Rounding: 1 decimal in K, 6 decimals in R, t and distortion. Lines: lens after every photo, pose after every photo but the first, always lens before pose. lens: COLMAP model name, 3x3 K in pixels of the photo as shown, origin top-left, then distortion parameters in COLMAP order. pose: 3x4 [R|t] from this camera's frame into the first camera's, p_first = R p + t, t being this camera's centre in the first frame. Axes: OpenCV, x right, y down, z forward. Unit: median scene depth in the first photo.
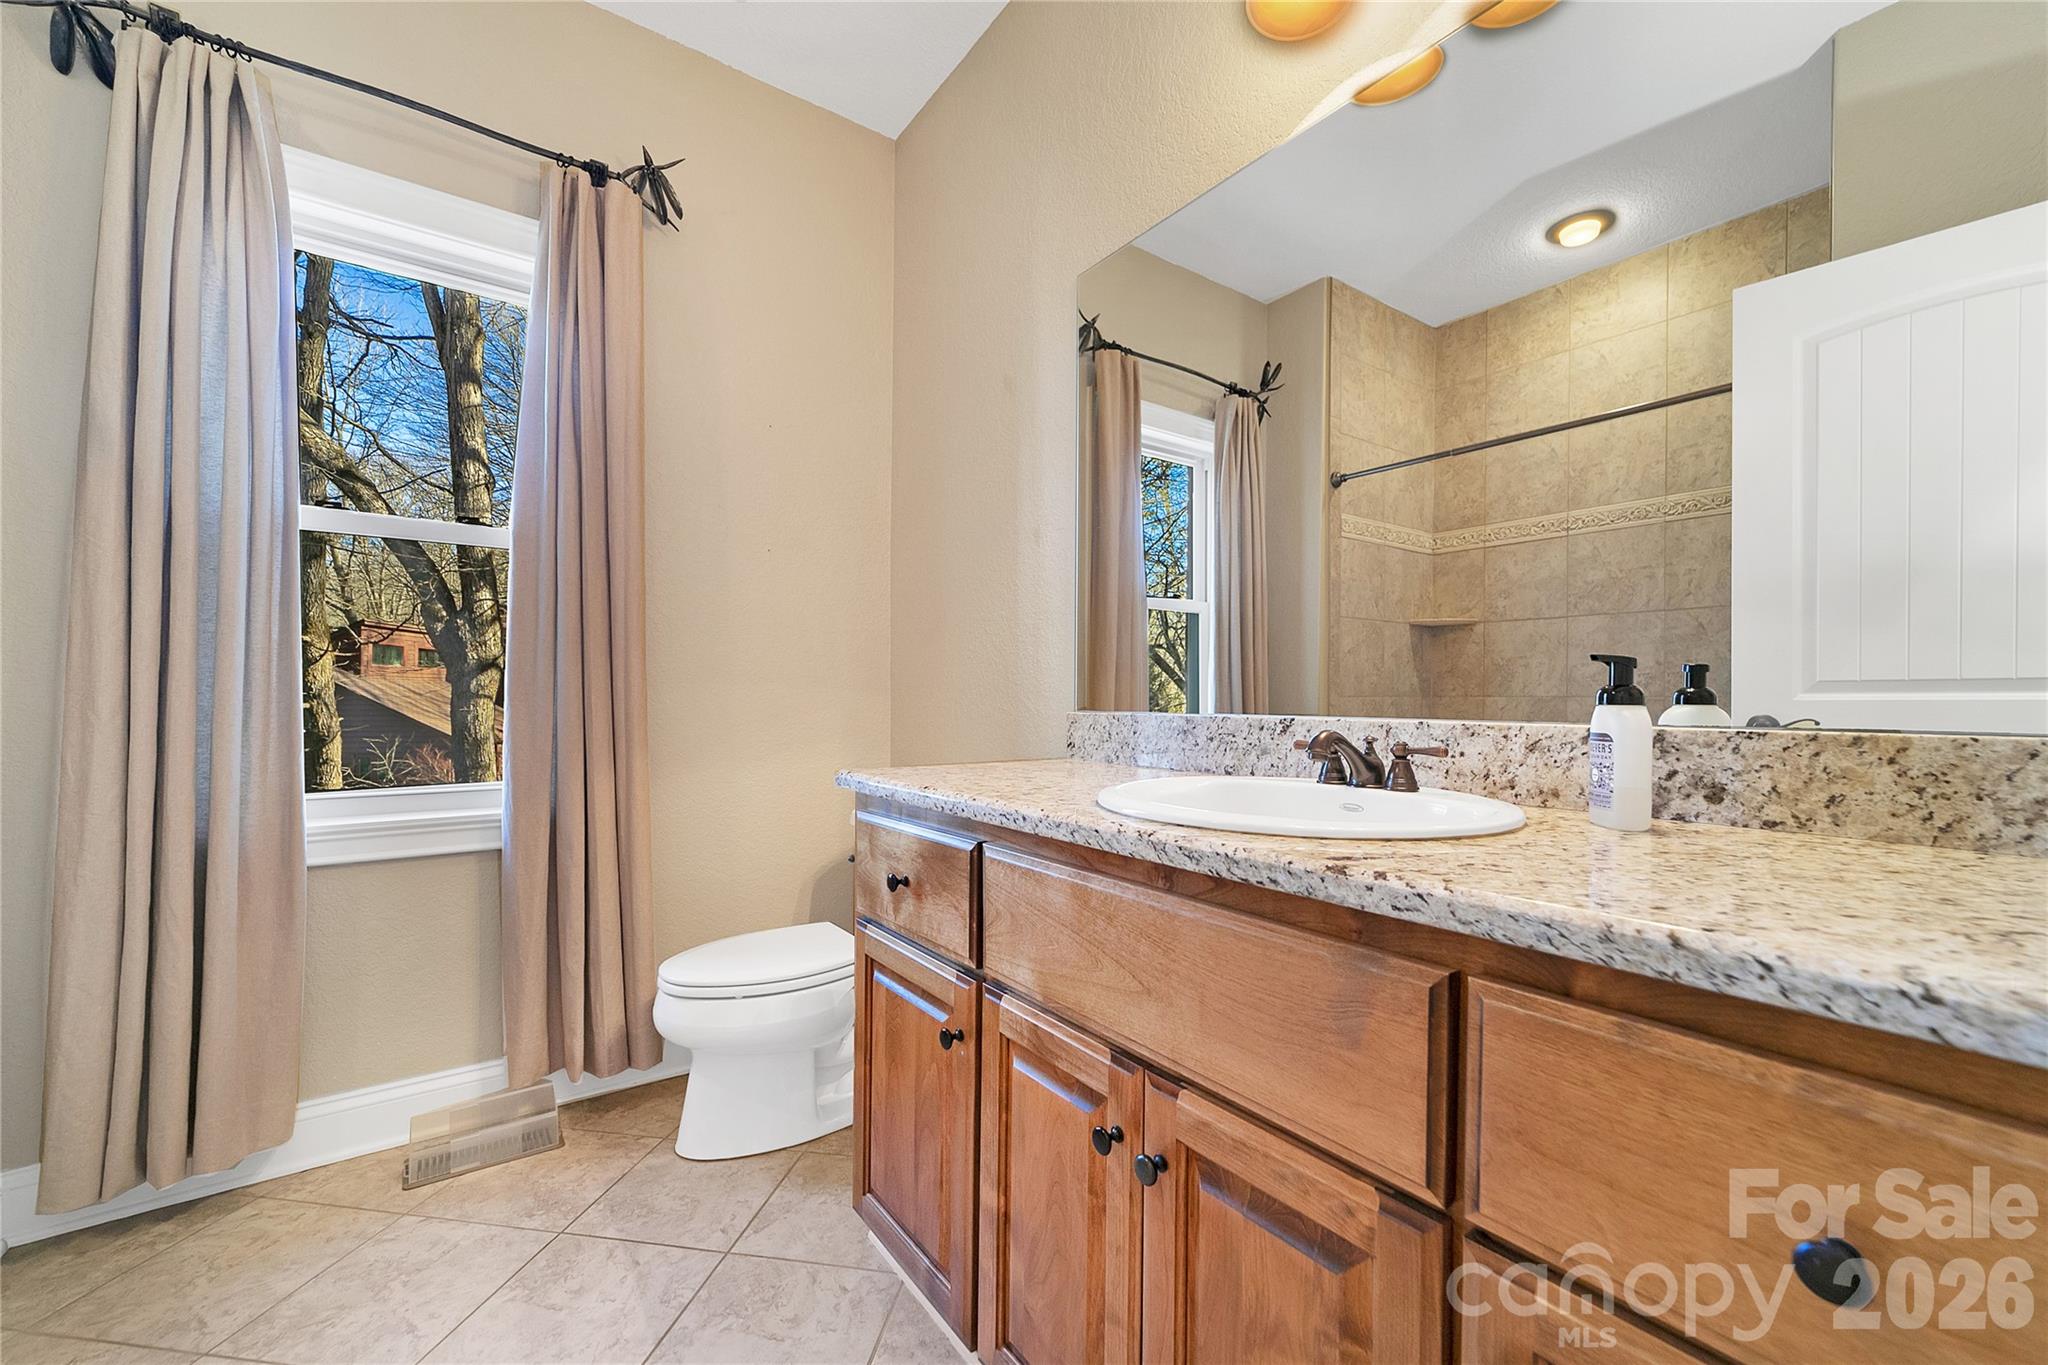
lens RADIAL K [[813.3, 0, 1023.0], [0, 813.3, 705.3], [0, 0, 1]] dist [-0.017021, 0.006393]
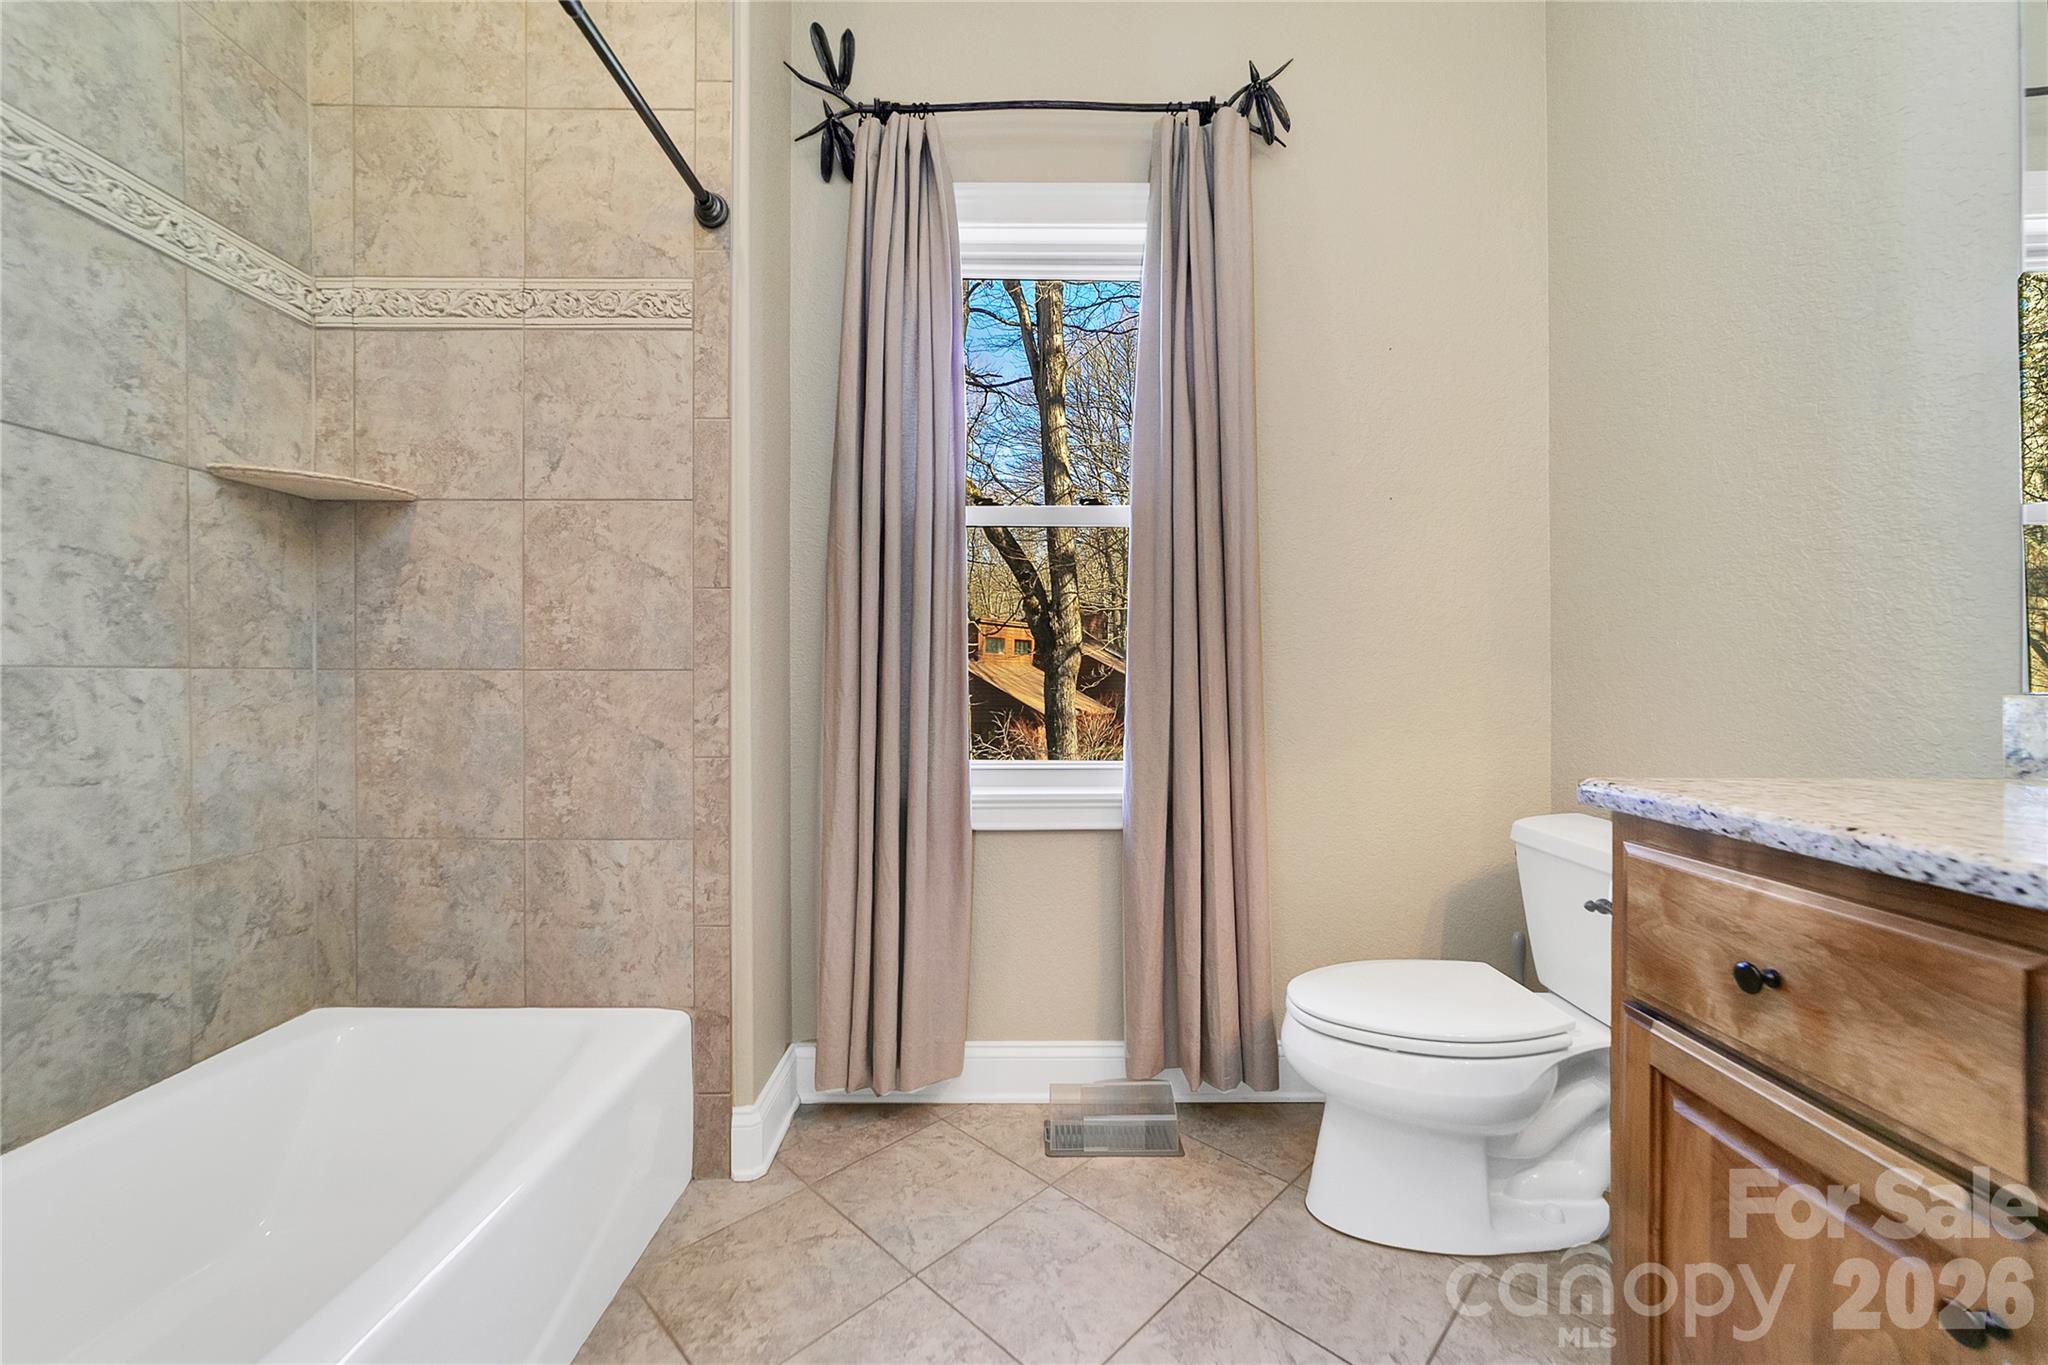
lens RADIAL K [[813.3, 0, 1023.0], [0, 813.3, 705.3], [0, 0, 1]] dist [-0.017021, 0.006393]
pose [[0.804859, 0.014196, -0.593296, -0.162383], [0.000863, 0.999685, 0.025091, 0.000901], [0.593466, -0.020707, 0.804593, 0.138344]]
